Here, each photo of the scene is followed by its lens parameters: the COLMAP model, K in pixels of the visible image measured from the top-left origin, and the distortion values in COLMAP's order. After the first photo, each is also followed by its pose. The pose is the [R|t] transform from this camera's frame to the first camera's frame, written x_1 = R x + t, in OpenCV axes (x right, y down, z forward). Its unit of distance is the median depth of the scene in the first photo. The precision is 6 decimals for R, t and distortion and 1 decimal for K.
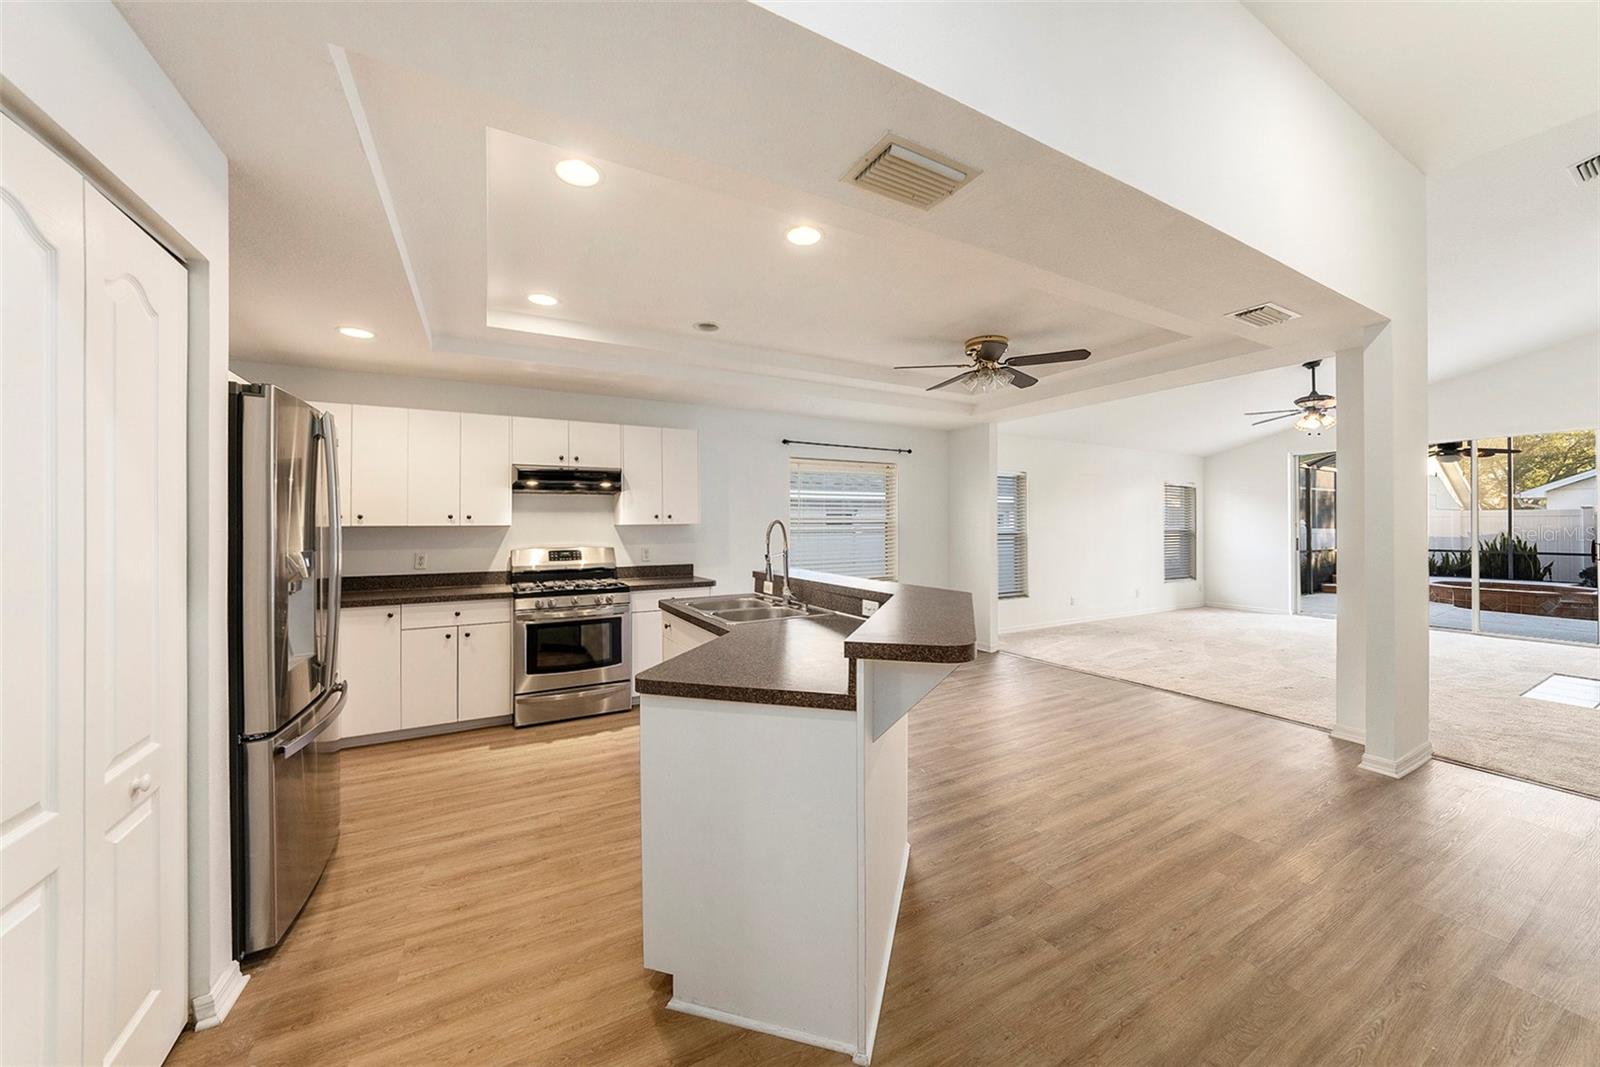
lens RADIAL K [[558.0, 0, 804.2], [0, 558.0, 518.0], [0, 0, 1]] dist [-0.016111, 0.003061]
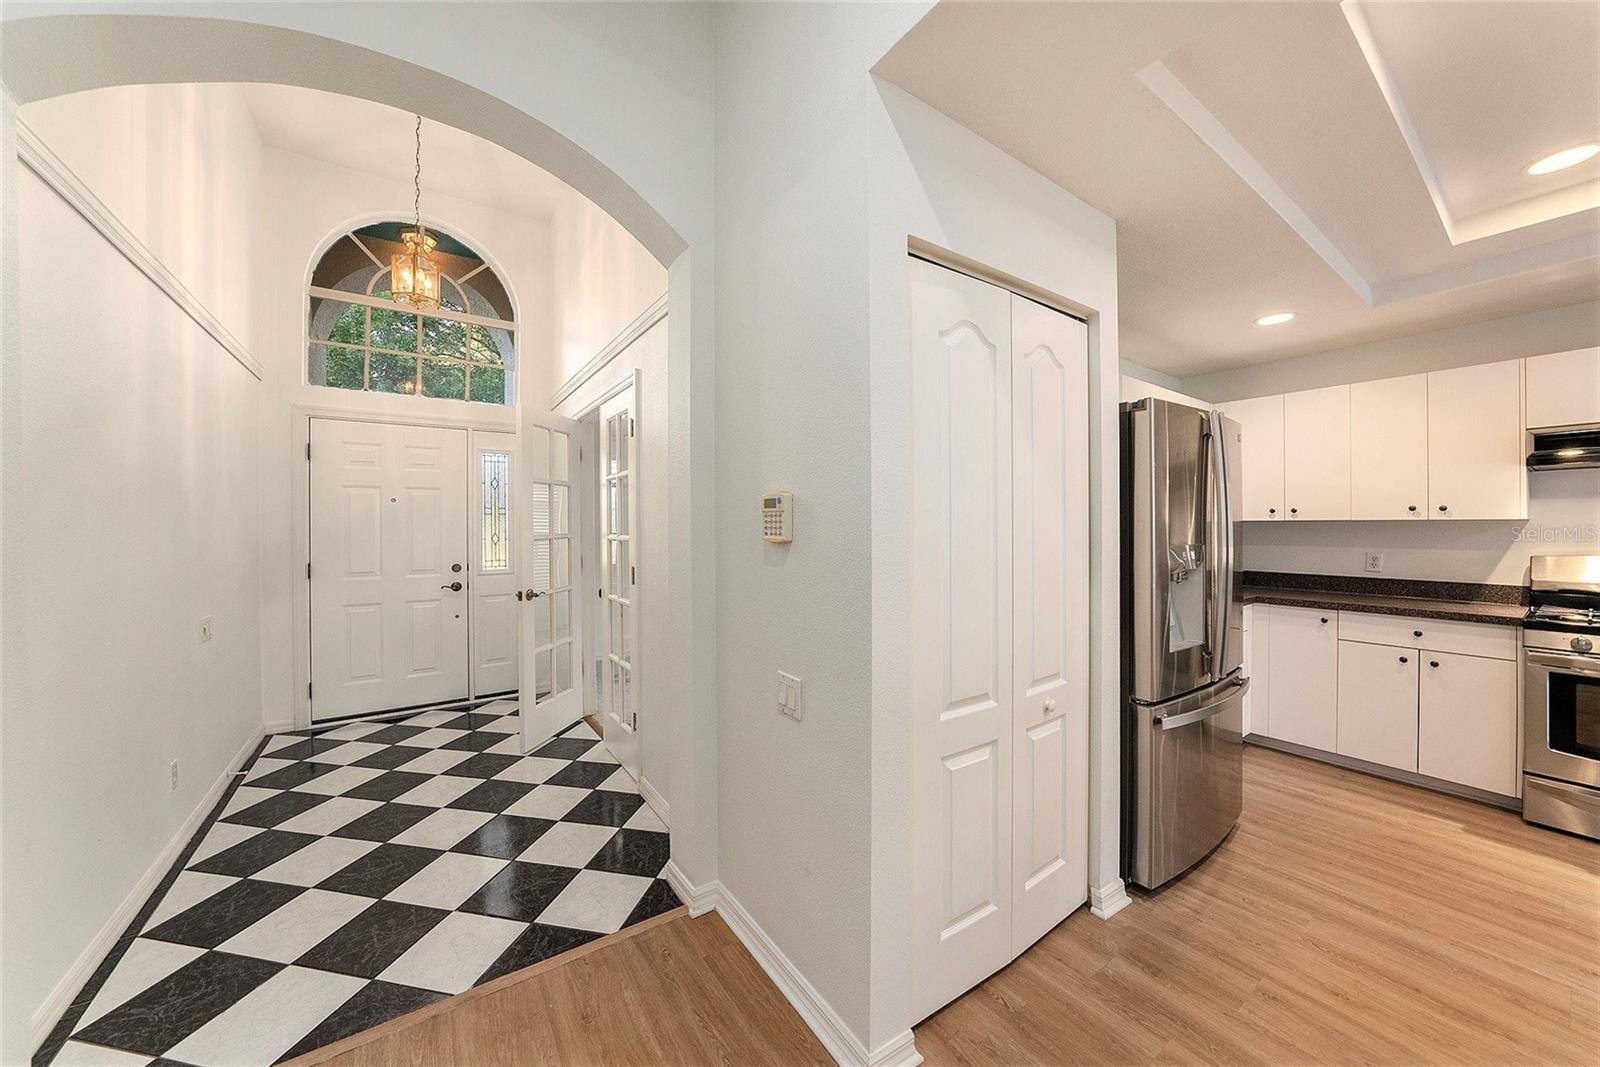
lens RADIAL K [[558.0, 0, 804.2], [0, 558.0, 518.0], [0, 0, 1]] dist [-0.016111, 0.003061]
pose [[0.116952, -0.005912, -0.993120, 0.061592], [0.016137, 0.999862, -0.004052, 0.000599], [0.993006, -0.015552, 0.117031, 0.105355]]
